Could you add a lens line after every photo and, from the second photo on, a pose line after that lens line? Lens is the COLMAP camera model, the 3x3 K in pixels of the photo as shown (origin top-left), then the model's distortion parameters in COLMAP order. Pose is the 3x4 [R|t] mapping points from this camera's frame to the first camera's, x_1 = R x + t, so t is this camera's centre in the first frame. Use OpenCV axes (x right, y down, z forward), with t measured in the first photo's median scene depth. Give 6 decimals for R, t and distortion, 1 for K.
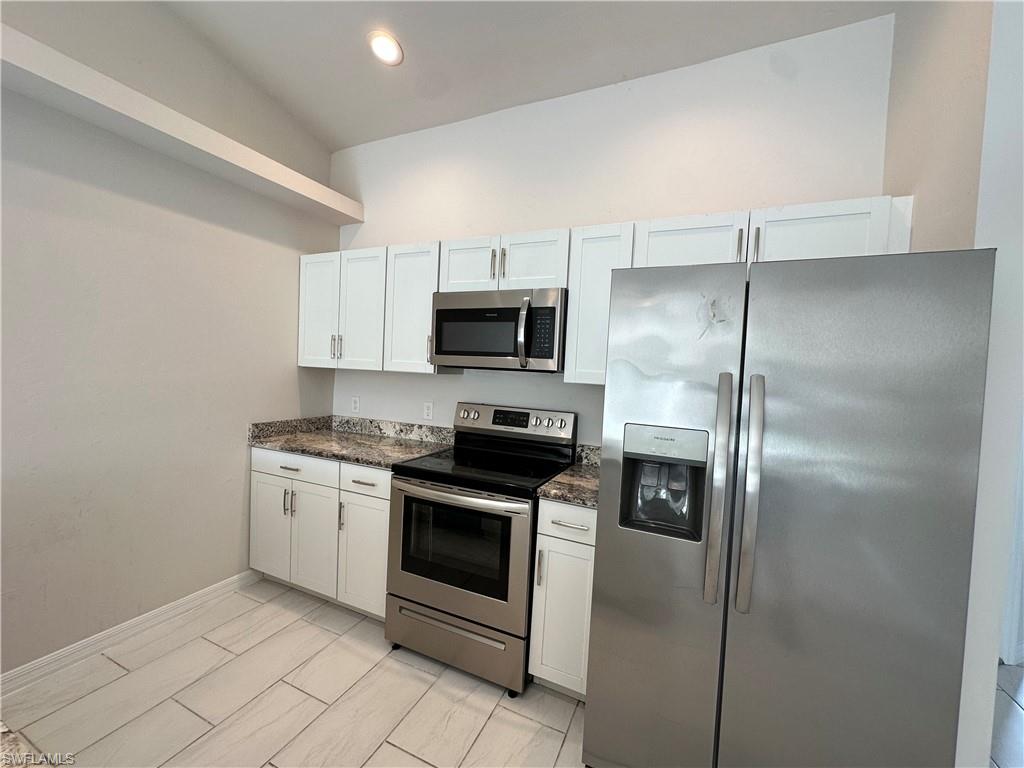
lens RADIAL K [[407.5, 0, 512.0], [0, 407.5, 384.0], [0, 0, 1]] dist [-0.001206, -0.000081]
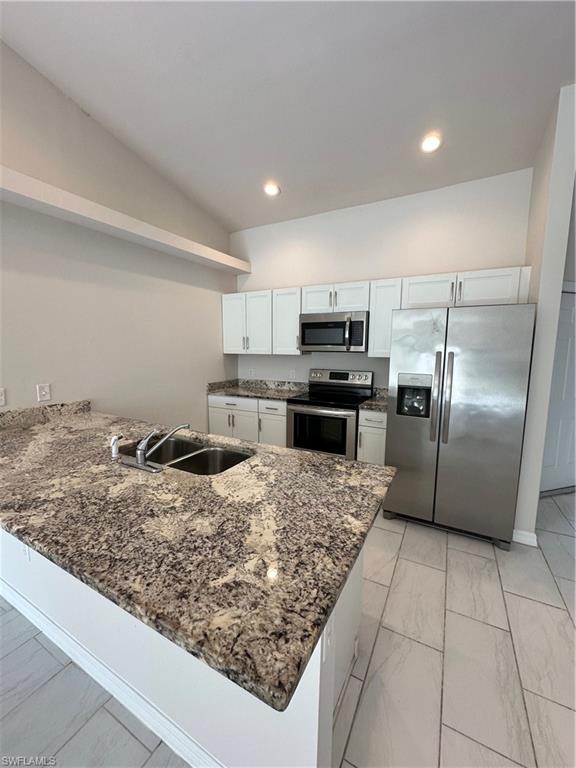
lens RADIAL K [[305.6, 0, 288.0], [0, 305.6, 384.0], [0, 0, 1]] dist [-0.001206, -0.000081]
pose [[0.996719, -0.033519, -0.073669, -0.149272], [0.039714, 0.995648, 0.084304, -0.012352], [0.070523, -0.086954, 0.993713, -0.521611]]
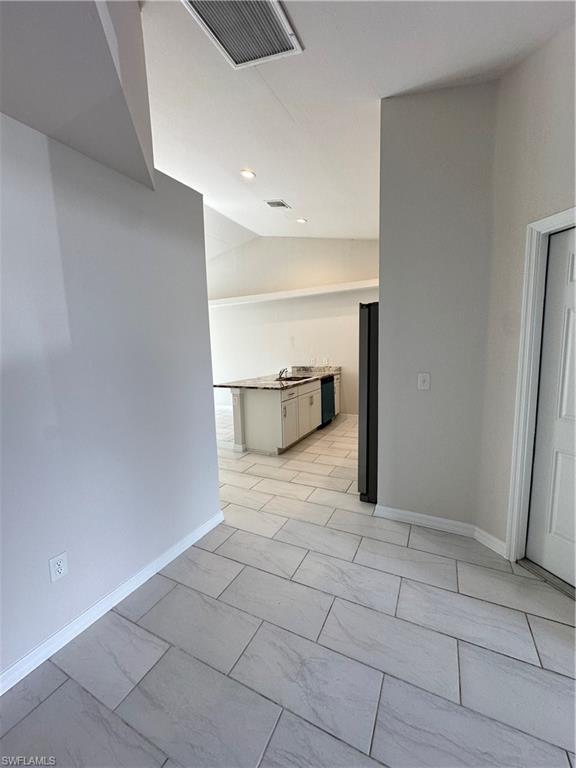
lens RADIAL K [[305.6, 0, 288.0], [0, 305.6, 384.0], [0, 0, 1]] dist [-0.001206, -0.000081]
pose [[-0.044176, 0.070719, -0.996518, 1.661431], [-0.007840, 0.997436, 0.071132, 0.079335], [0.998993, 0.010955, -0.043509, 0.210814]]
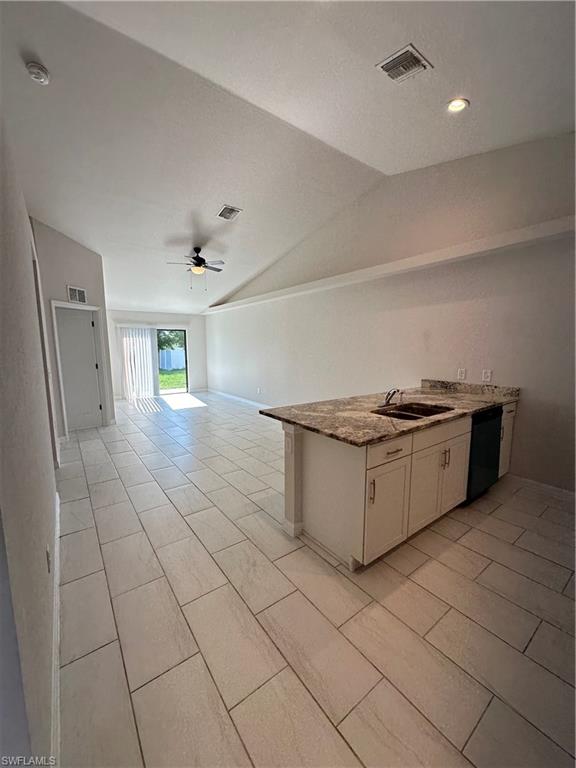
lens RADIAL K [[305.6, 0, 288.0], [0, 305.6, 384.0], [0, 0, 1]] dist [-0.001206, -0.000081]
pose [[-0.477990, 0.061910, -0.876181, 0.741410], [-0.051980, 0.993771, 0.098576, 0.012364], [0.876826, 0.092663, -0.471794, 0.277183]]
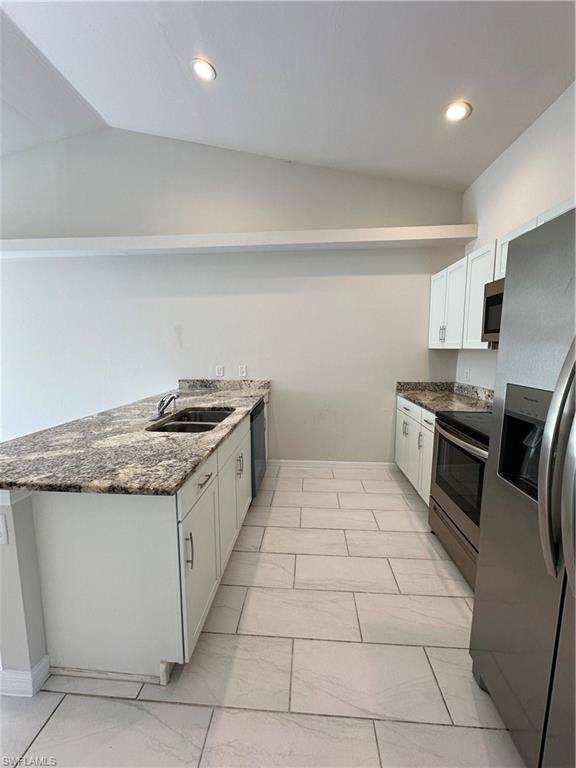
lens RADIAL K [[305.6, 0, 288.0], [0, 305.6, 384.0], [0, 0, 1]] dist [-0.001206, -0.000081]
pose [[0.350006, 0.065098, -0.934483, 0.491820], [-0.015040, 0.997844, 0.063878, 0.031787], [0.936627, -0.008303, 0.350231, 0.095733]]
